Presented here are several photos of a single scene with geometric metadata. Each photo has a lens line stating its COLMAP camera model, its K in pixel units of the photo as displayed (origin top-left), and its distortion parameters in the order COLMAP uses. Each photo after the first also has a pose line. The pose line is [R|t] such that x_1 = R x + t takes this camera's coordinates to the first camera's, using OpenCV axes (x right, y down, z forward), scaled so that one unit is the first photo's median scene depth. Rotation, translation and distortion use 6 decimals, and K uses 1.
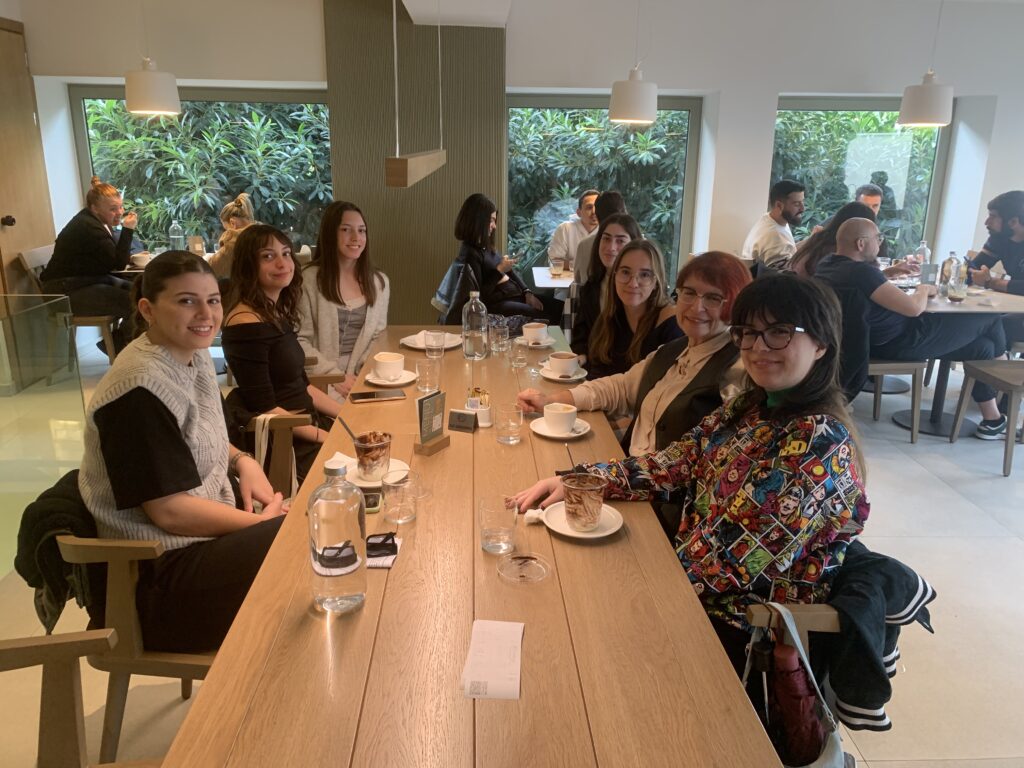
lens RADIAL K [[773.5, 0, 512.0], [0, 773.5, 384.0], [0, 0, 1]] dist [0.000318, -0.000610]
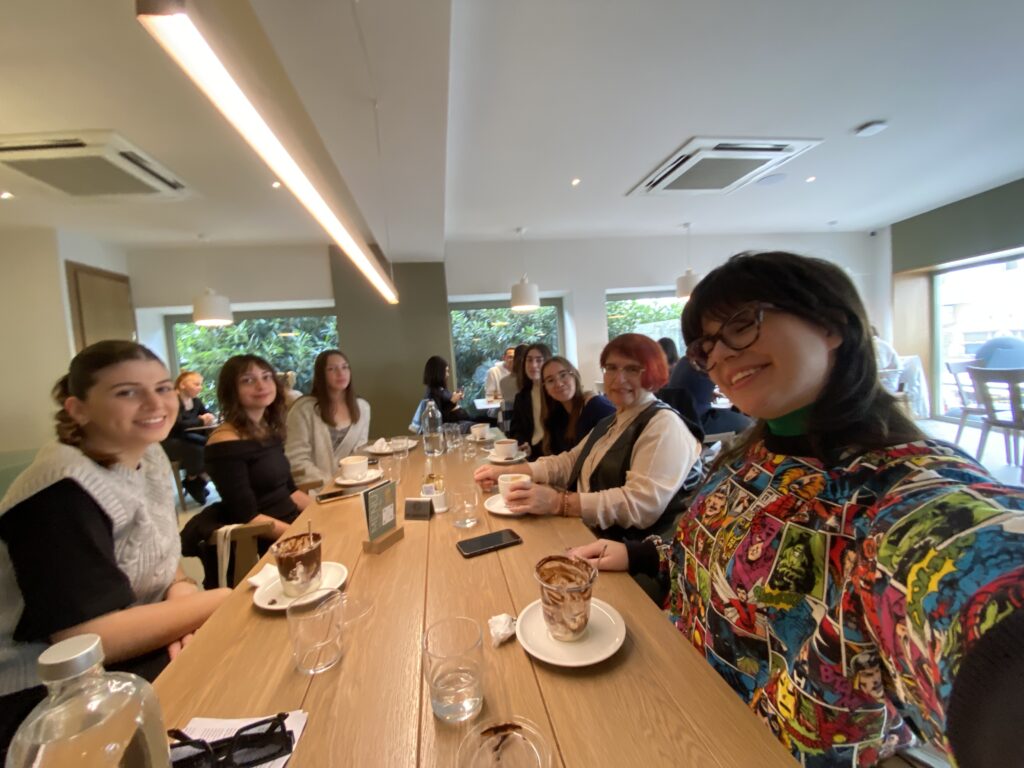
lens RADIAL K [[445.9, 0, 512.0], [0, 445.9, 384.0], [0, 0, 1]] dist [-0.012506, -0.000383]
pose [[0.988707, -0.096998, 0.114239, 0.005431], [0.118235, 0.973266, -0.196909, 0.014205], [-0.092085, 0.208192, 0.973743, 0.309363]]
